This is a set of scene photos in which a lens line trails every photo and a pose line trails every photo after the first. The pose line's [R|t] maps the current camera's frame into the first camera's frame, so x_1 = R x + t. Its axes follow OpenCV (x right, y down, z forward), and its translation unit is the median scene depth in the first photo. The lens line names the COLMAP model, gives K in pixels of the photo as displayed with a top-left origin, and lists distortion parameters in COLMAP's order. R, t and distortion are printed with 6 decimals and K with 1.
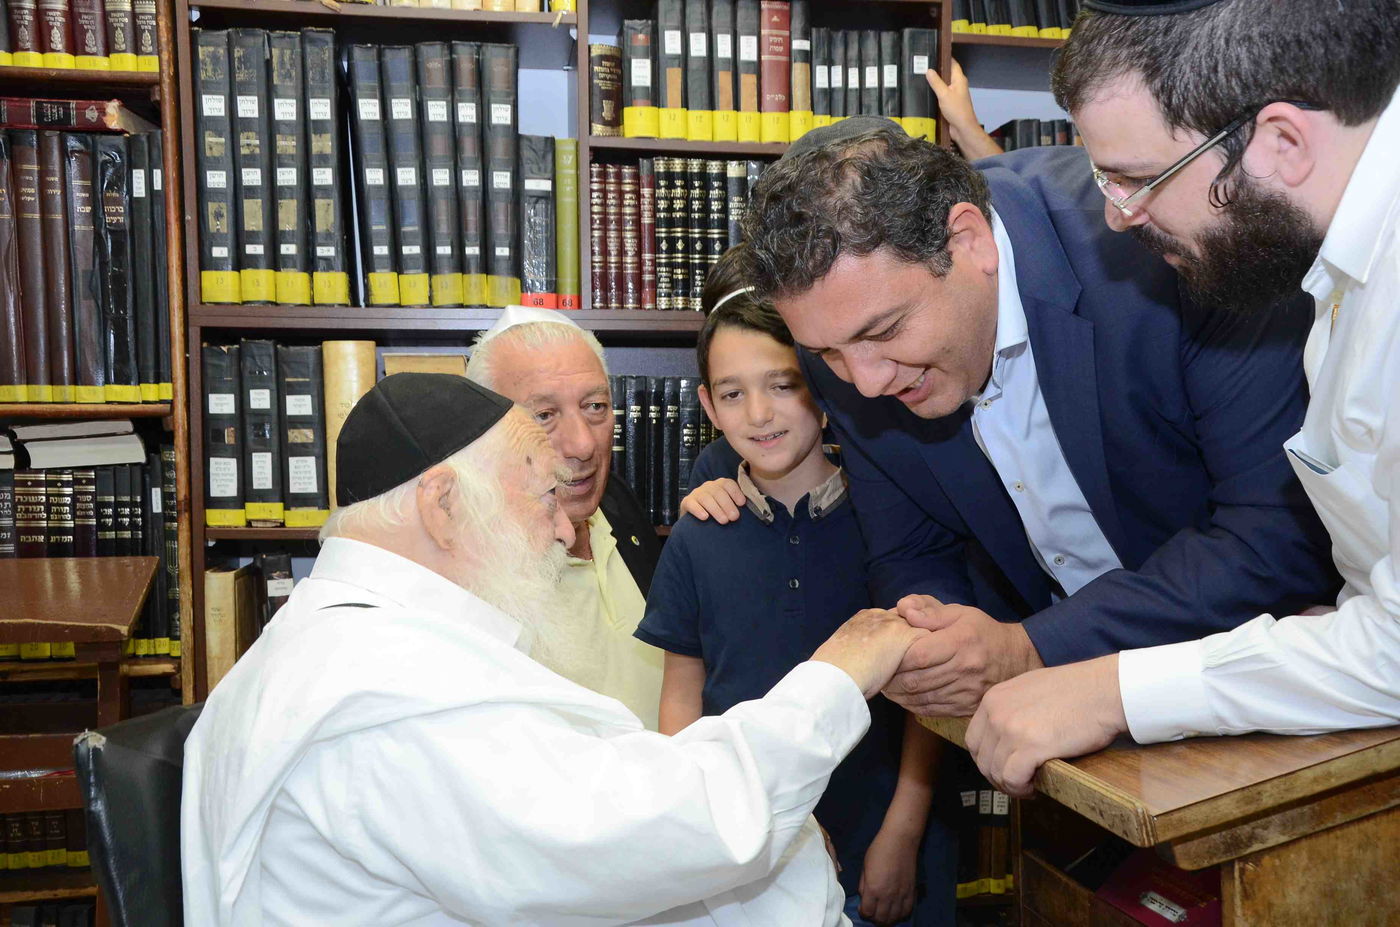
lens RADIAL K [[1386.9, 0, 725.7], [0, 1386.9, 512.5], [0, 0, 1]] dist [0.004804, 0.000000]
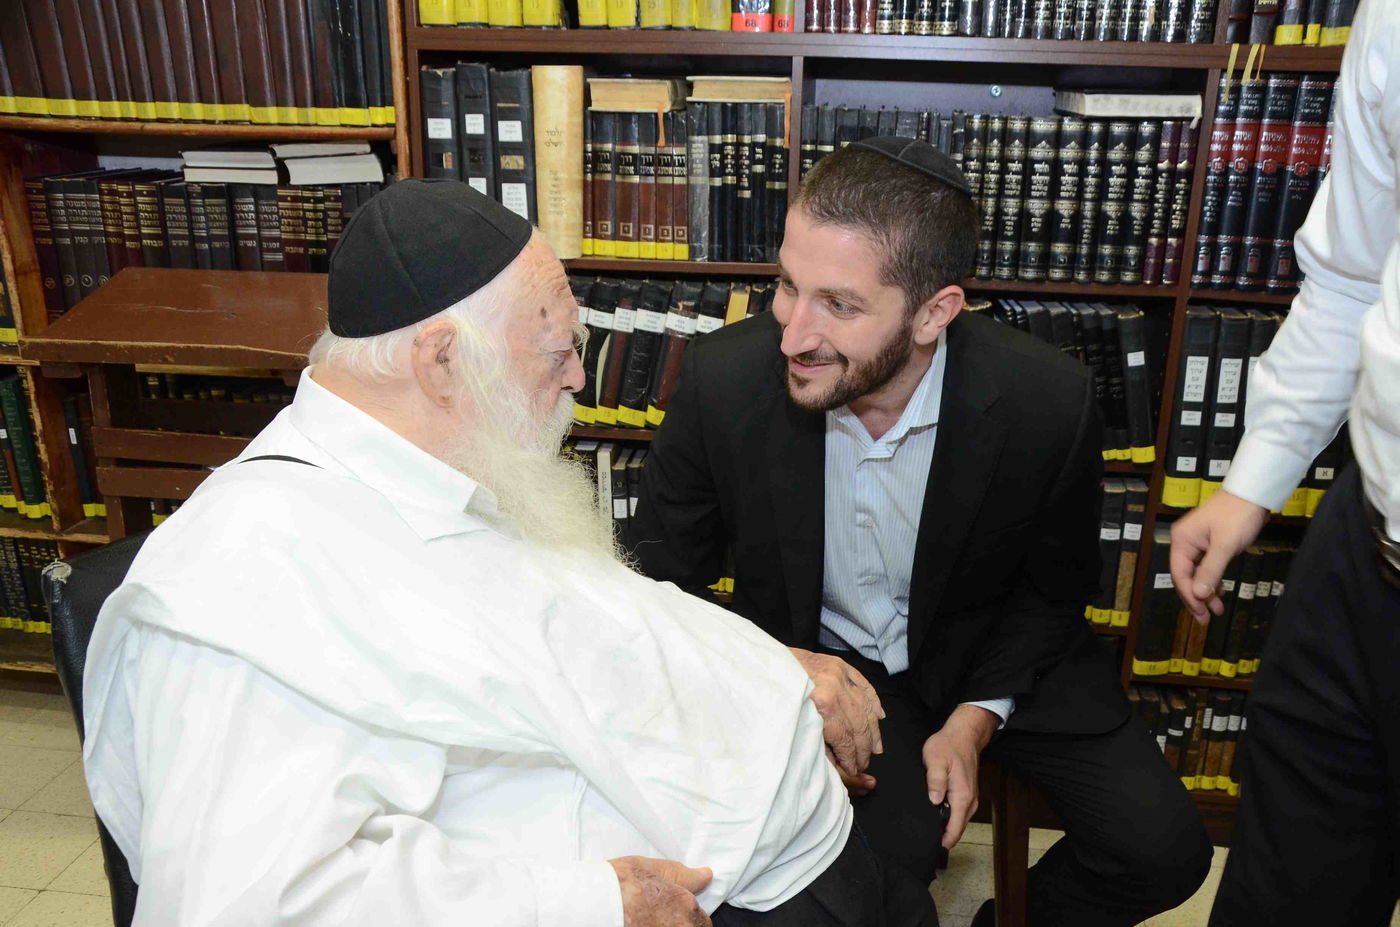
lens RADIAL K [[1236.2, 0, 717.3], [0, 1236.2, 508.7], [0, 0, 1]] dist [-0.099479, 0.136479]
pose [[0.950770, 0.126847, -0.282747, 0.118927], [-0.042304, 0.956975, 0.287069, -0.075948], [0.306996, -0.260975, 0.915230, 0.162326]]
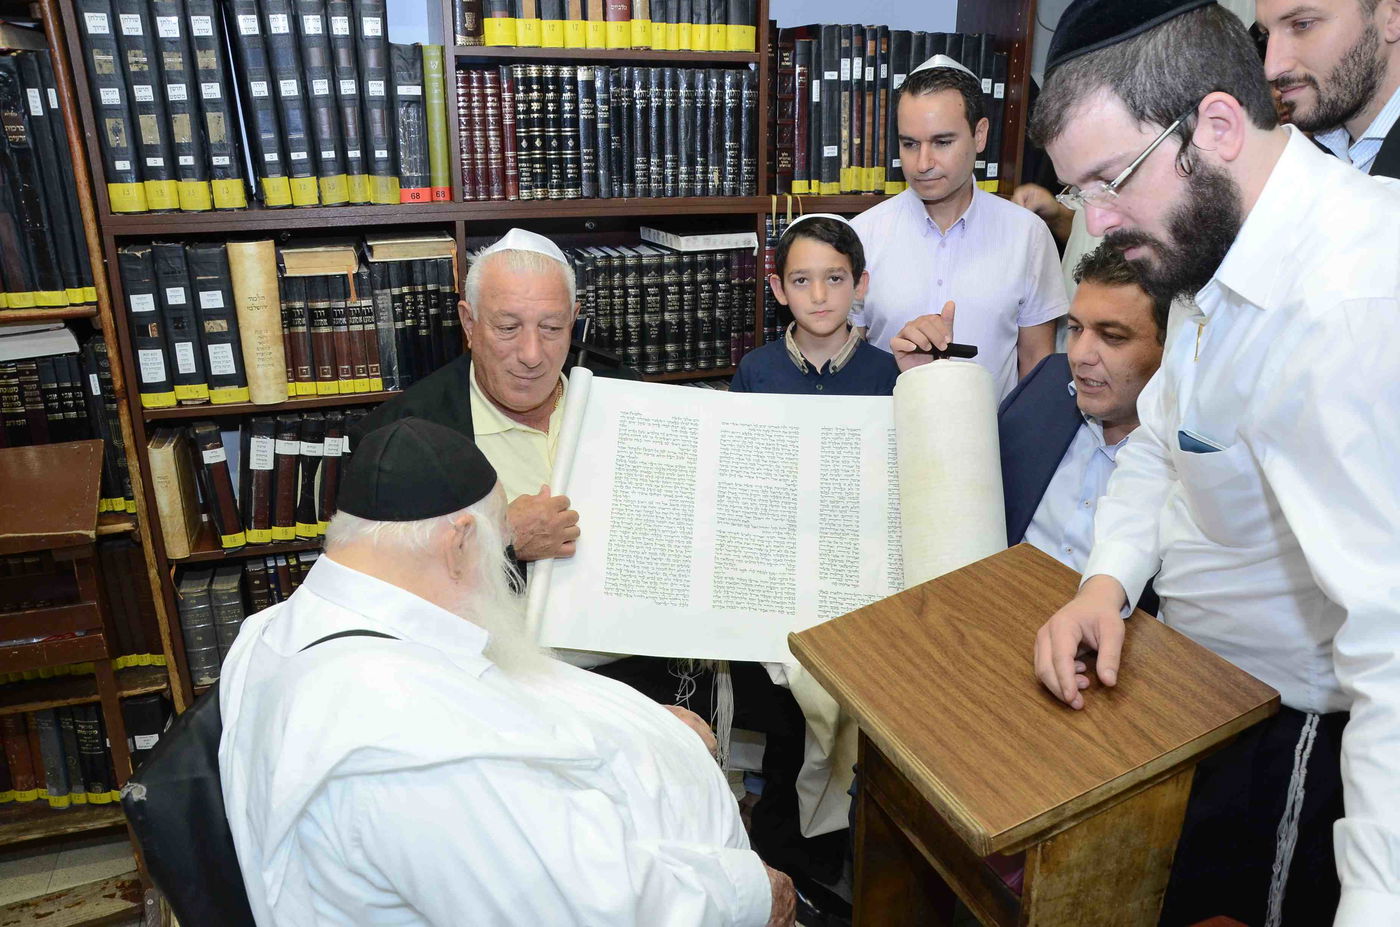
lens RADIAL K [[1082.3, 0, 724.0], [0, 1082.3, 512.4], [0, 0, 1]] dist [-0.159714, 0.120306]
pose [[0.984559, -0.048718, 0.168135, -0.044600], [-0.001687, 0.957805, 0.287413, -0.156035], [-0.175043, -0.283259, 0.942934, 0.065884]]
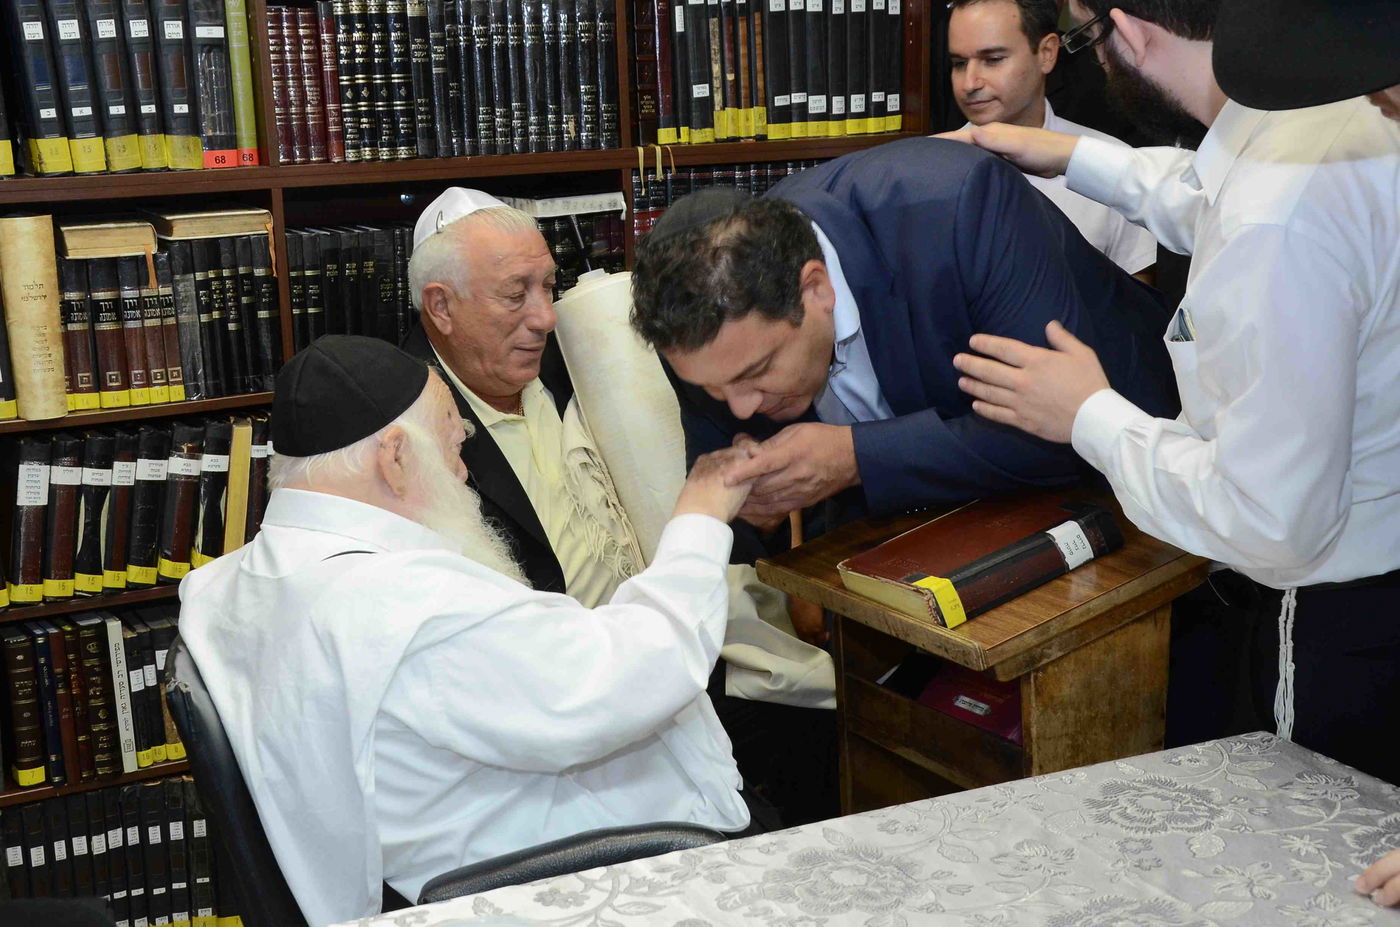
lens RADIAL K [[1880.6, 0, 639.4], [0, 1880.6, 488.7], [0, 0, 1]] dist [0.073251, 0.000000]
pose [[0.953842, -0.093895, 0.285254, -0.255208], [0.050254, 0.986377, 0.156639, -0.121114], [-0.296075, -0.135074, 0.945566, -0.329658]]
